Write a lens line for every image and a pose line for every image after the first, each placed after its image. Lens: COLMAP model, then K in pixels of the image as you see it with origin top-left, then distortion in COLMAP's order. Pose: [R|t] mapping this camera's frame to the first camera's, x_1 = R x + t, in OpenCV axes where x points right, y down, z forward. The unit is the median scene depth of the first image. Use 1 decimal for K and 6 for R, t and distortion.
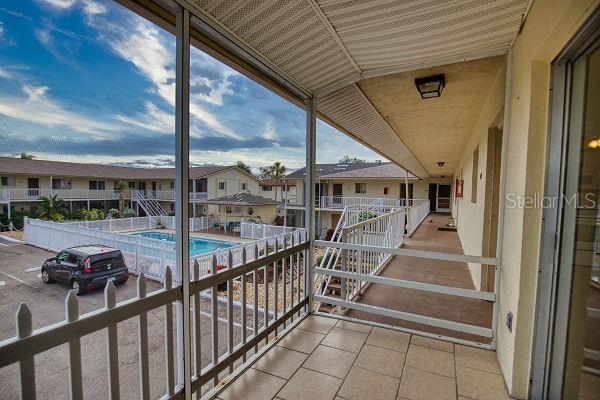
lens RADIAL K [[274.9, 0, 302.4], [0, 274.9, 205.1], [0, 0, 1]] dist [-0.037531, 0.009354]
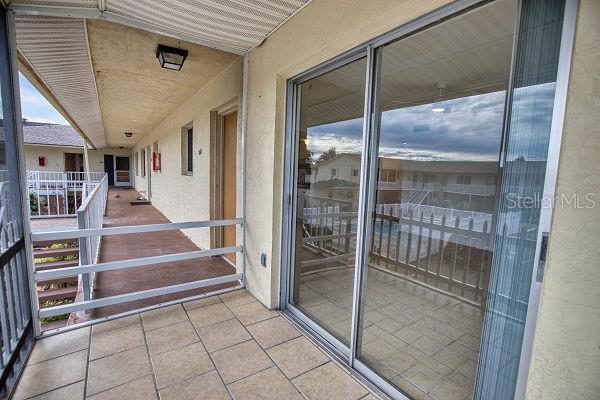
lens RADIAL K [[274.9, 0, 302.4], [0, 274.9, 205.1], [0, 0, 1]] dist [-0.037531, 0.009354]
pose [[0.462475, -0.103870, 0.880527, -0.205436], [0.015851, 0.993924, 0.108921, -0.003437], [-0.886491, -0.036416, 0.461311, 0.095316]]
